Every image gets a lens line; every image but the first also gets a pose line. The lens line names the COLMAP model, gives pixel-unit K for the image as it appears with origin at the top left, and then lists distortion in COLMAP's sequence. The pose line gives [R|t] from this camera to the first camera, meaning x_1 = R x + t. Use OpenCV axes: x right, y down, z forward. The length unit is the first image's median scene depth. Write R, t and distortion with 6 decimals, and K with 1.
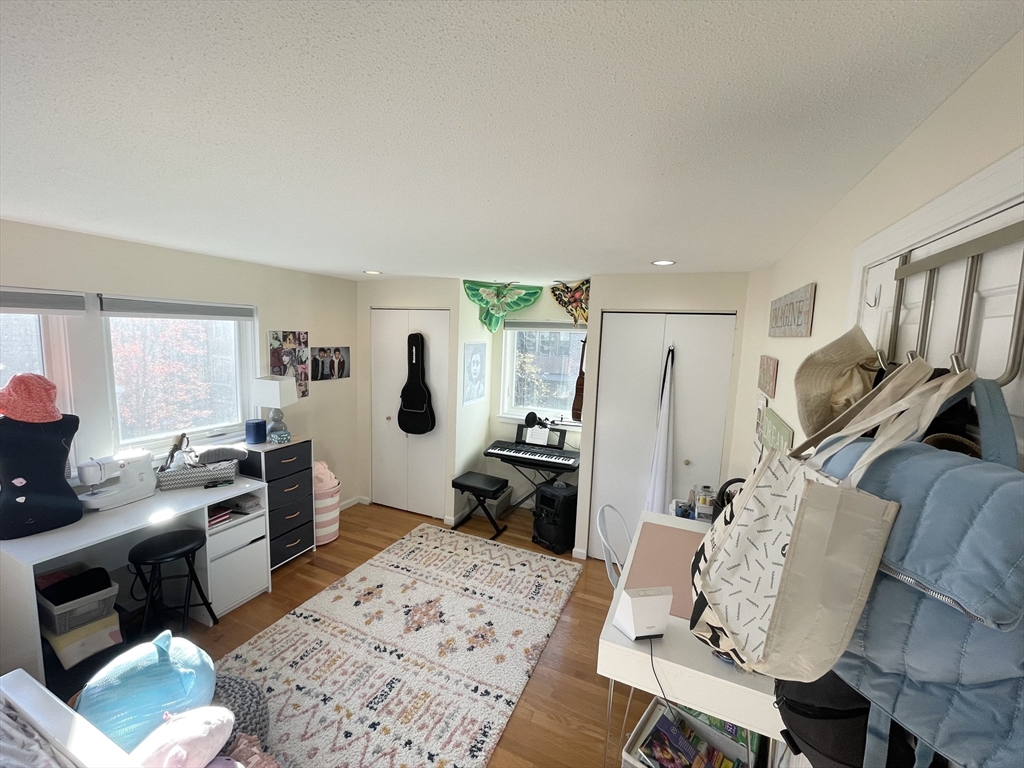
lens RADIAL K [[407.2, 0, 514.0], [0, 407.2, 379.8], [0, 0, 1]] dist [-0.004435, -0.000646]
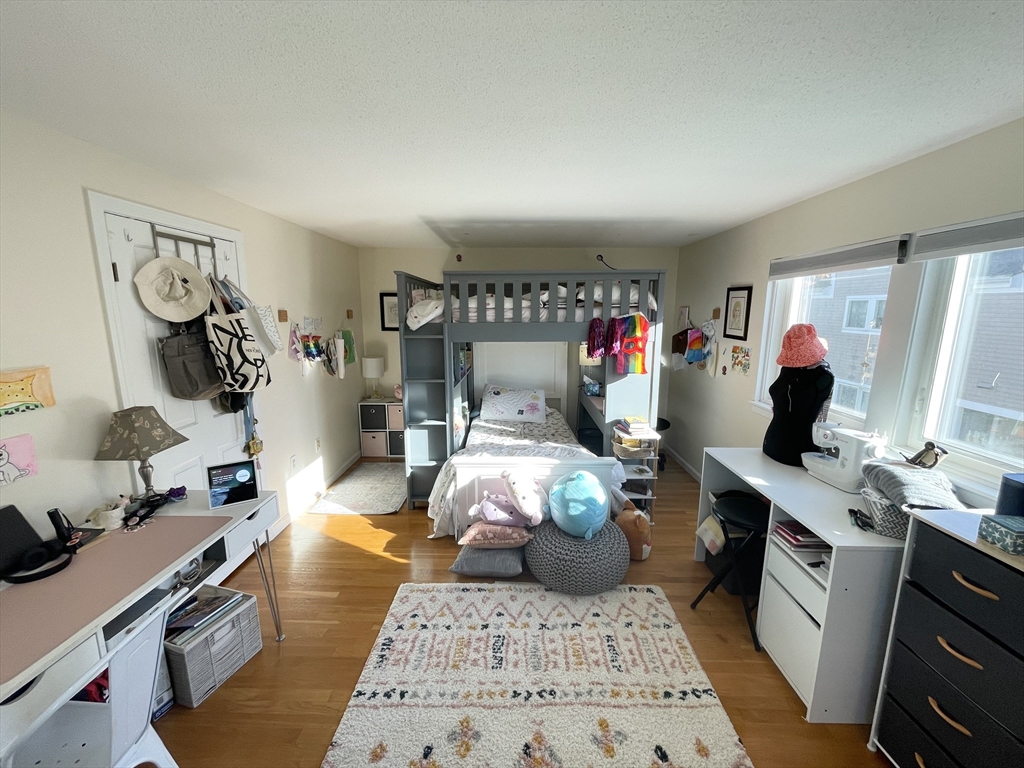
lens RADIAL K [[407.2, 0, 511.1], [0, 407.2, 383.4], [0, 0, 1]] dist [-0.004435, -0.000646]
pose [[-0.920301, 0.034304, -0.389703, 0.003918], [-0.076232, 0.961327, 0.264648, -0.088673], [0.383711, 0.273264, -0.882096, 1.657772]]
